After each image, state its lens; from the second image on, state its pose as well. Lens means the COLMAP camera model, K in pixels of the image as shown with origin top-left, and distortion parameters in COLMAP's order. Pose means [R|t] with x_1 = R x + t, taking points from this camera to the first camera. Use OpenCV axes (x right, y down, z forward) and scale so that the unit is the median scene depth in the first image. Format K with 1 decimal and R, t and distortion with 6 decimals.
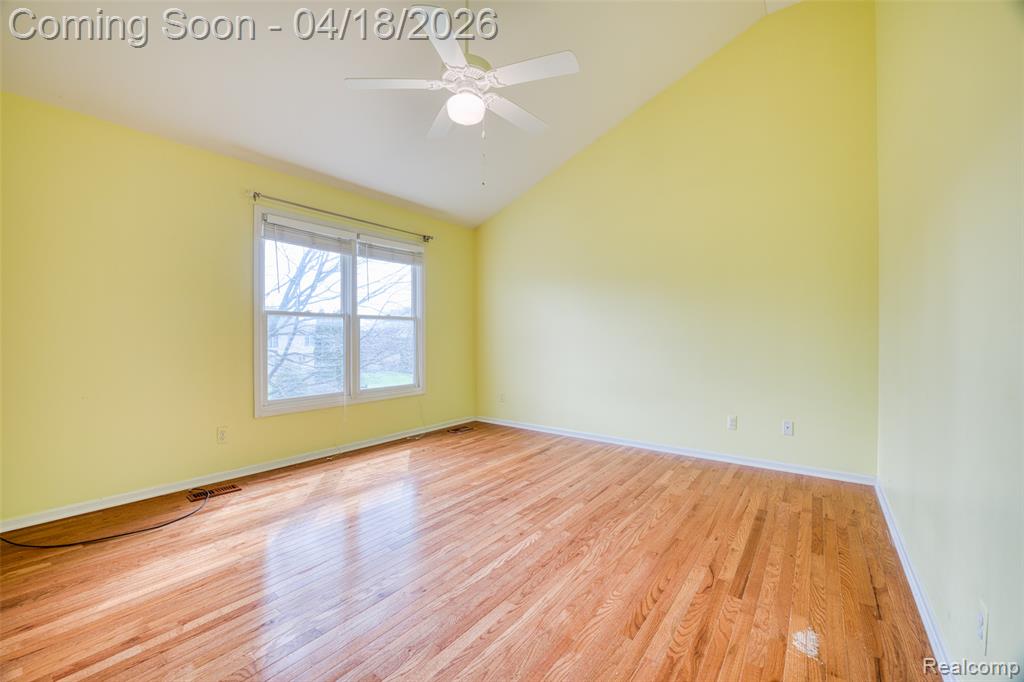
lens RADIAL K [[420.3, 0, 513.1], [0, 420.3, 341.4], [0, 0, 1]] dist [-0.024167, 0.002460]
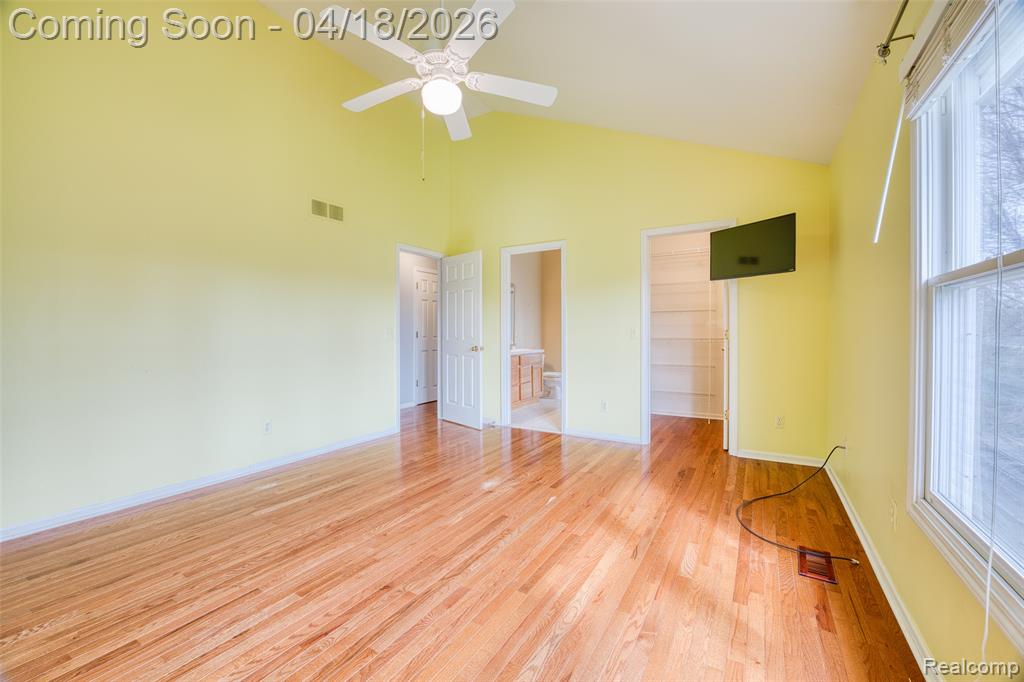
lens RADIAL K [[420.3, 0, 512.3], [0, 420.3, 335.6], [0, 0, 1]] dist [-0.024167, 0.002460]
pose [[-0.995378, -0.003041, -0.095990, -0.162277], [-0.004874, 0.999810, 0.018861, -0.028490], [0.095915, 0.019241, -0.995204, 1.786325]]
